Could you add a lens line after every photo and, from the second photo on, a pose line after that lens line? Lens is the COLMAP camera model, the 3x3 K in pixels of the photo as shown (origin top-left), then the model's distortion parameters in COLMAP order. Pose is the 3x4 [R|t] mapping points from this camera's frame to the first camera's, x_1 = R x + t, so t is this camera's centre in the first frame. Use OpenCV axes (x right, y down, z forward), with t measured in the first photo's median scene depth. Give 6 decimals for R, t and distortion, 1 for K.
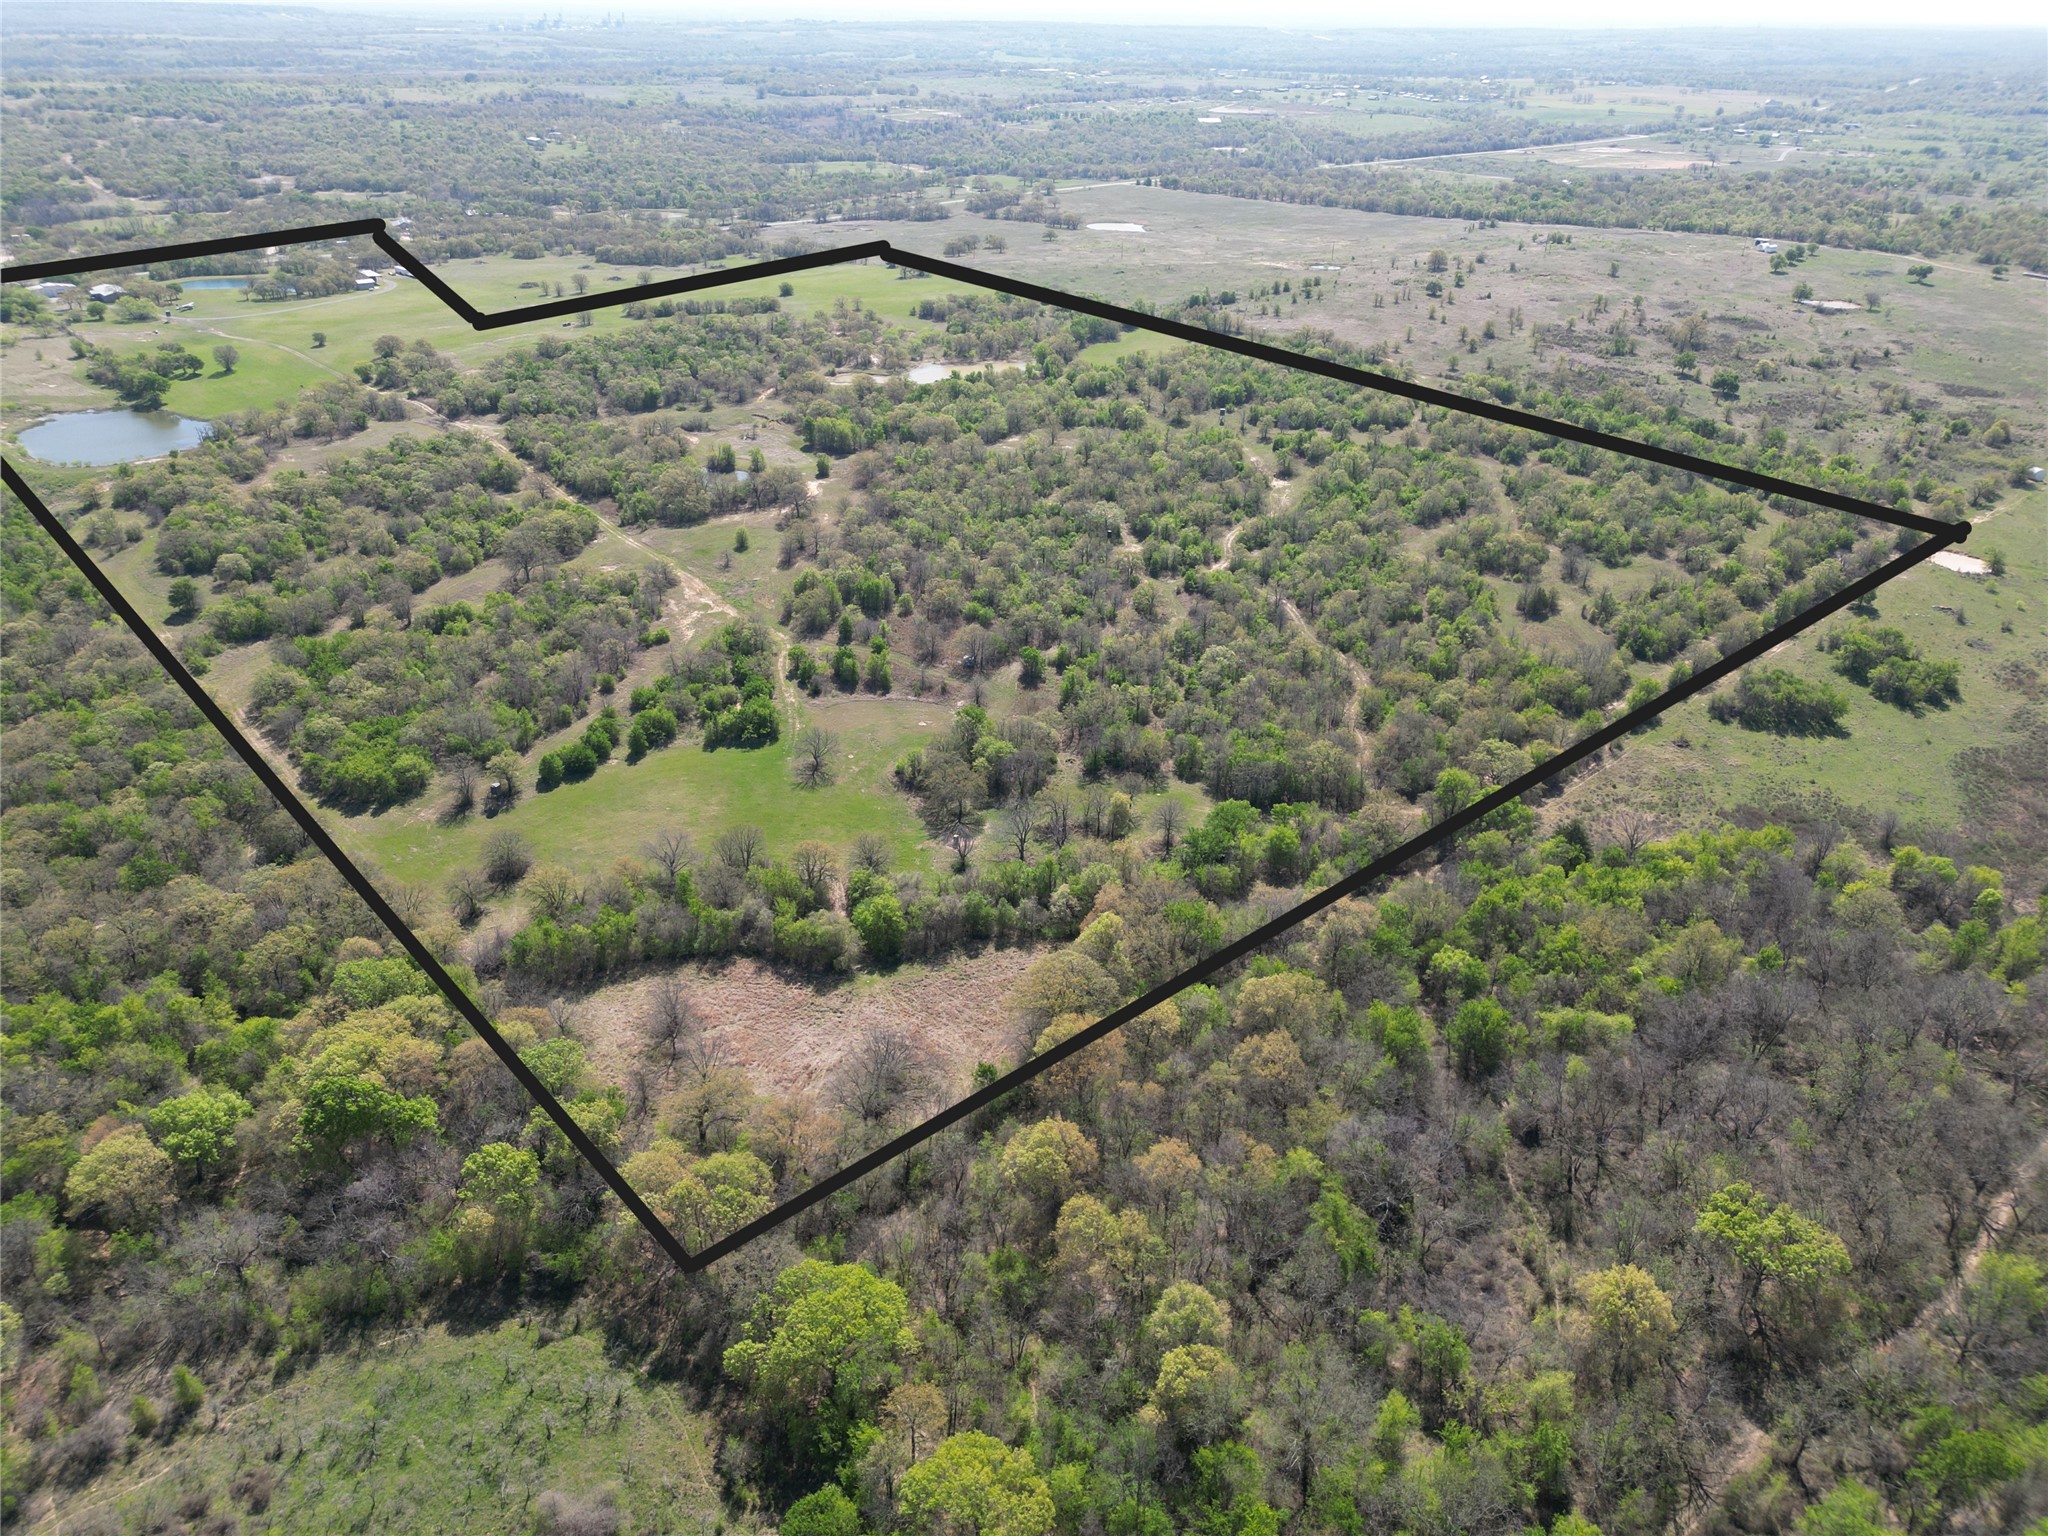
lens RADIAL K [[1432.3, 0, 1024.0], [0, 1432.3, 768.0], [0, 0, 1]] dist [0.057871, -0.053128]
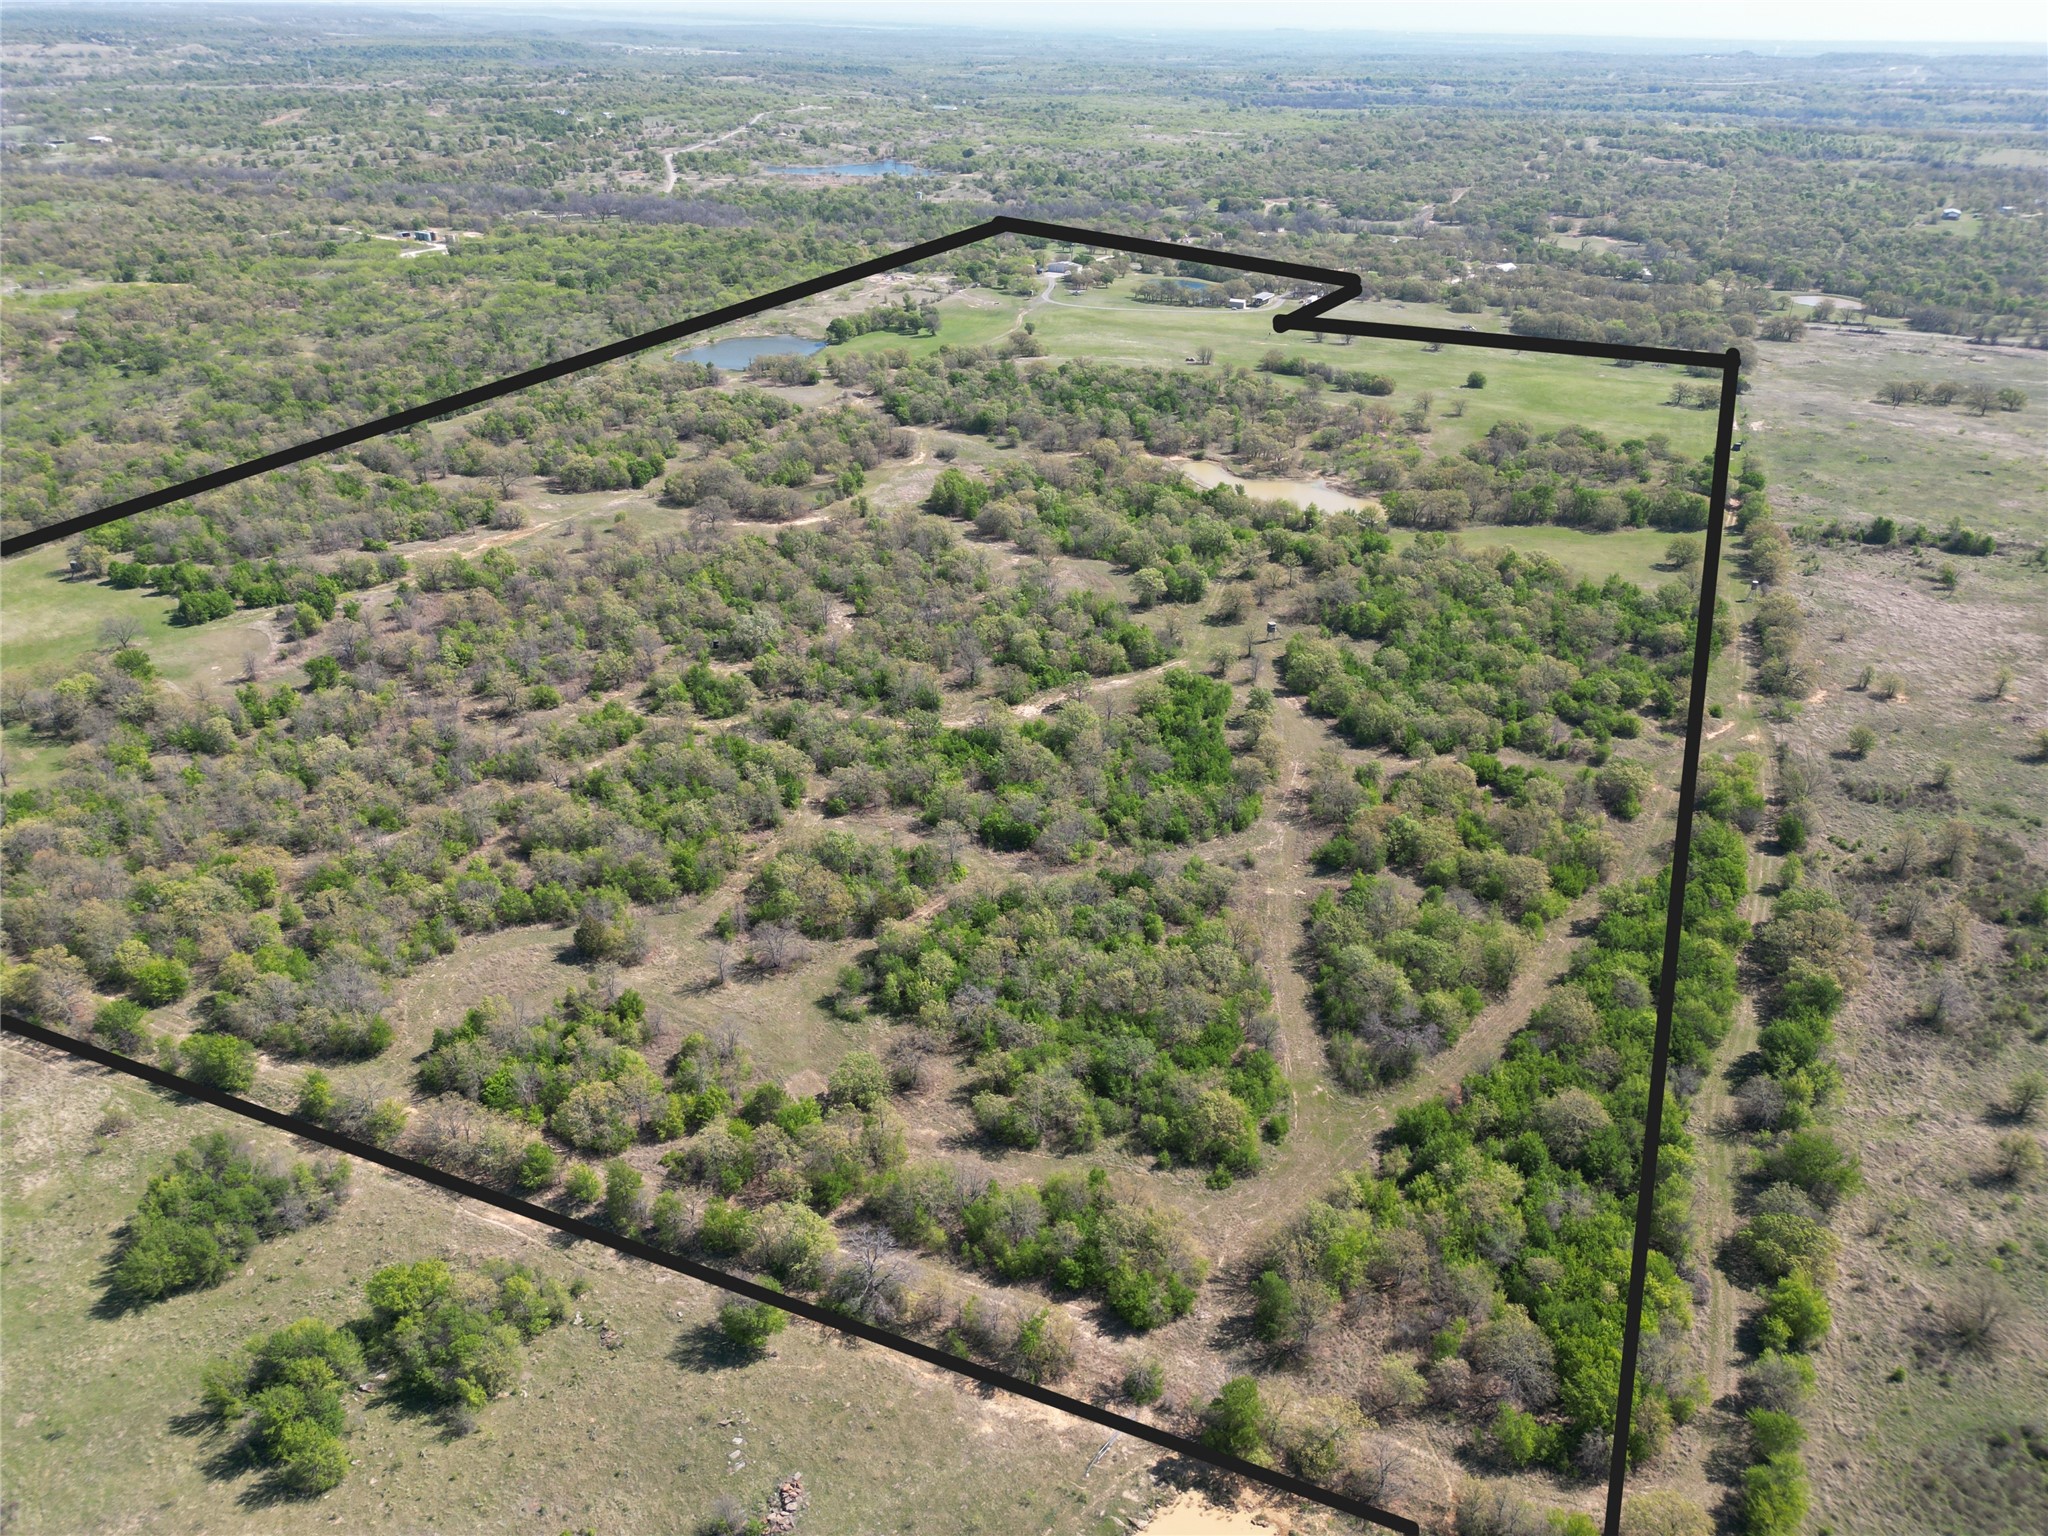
lens RADIAL K [[1432.1, 0, 1024.0], [0, 1432.1, 768.0], [0, 0, 1]] dist [0.052707, -0.034448]
pose [[0.396418, 0.415375, -0.818728, 0.611307], [-0.442261, 0.867898, 0.226183, -0.270827], [0.804523, 0.272428, 0.527755, 0.543003]]
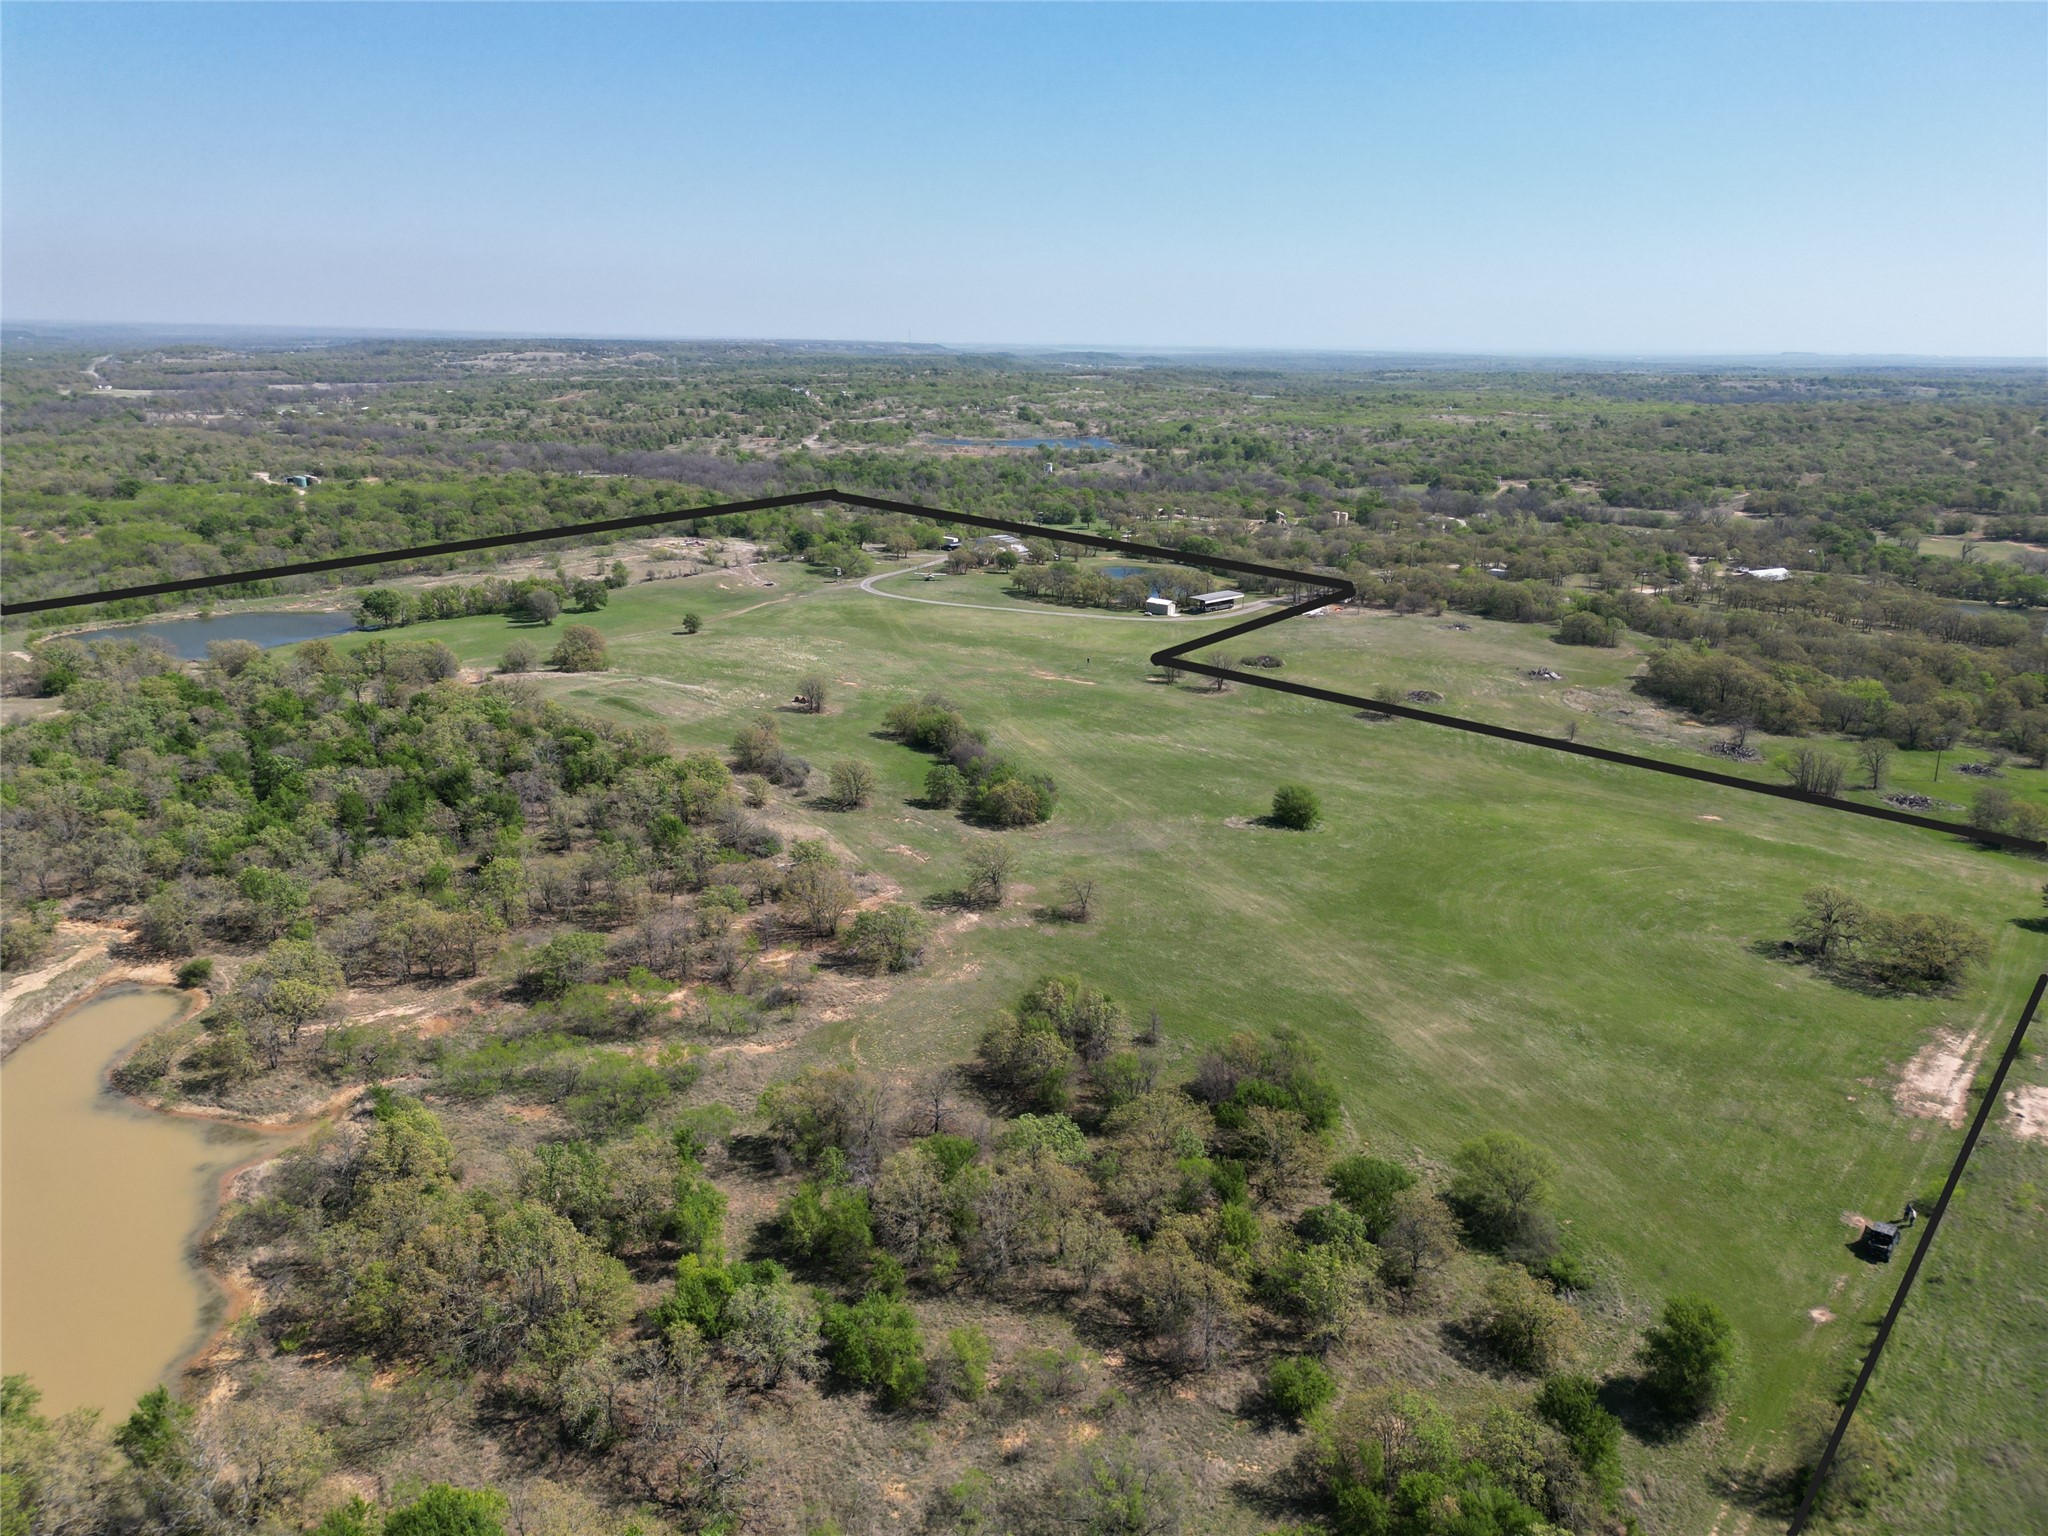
lens RADIAL K [[1432.3, 0, 1024.0], [0, 1432.3, 768.0], [0, 0, 1]] dist [0.057871, -0.053128]
pose [[0.087158, 0.268274, -0.959392, 0.162090], [-0.478955, 0.855730, 0.195775, -0.471642], [0.873502, 0.442442, 0.203075, 1.112776]]
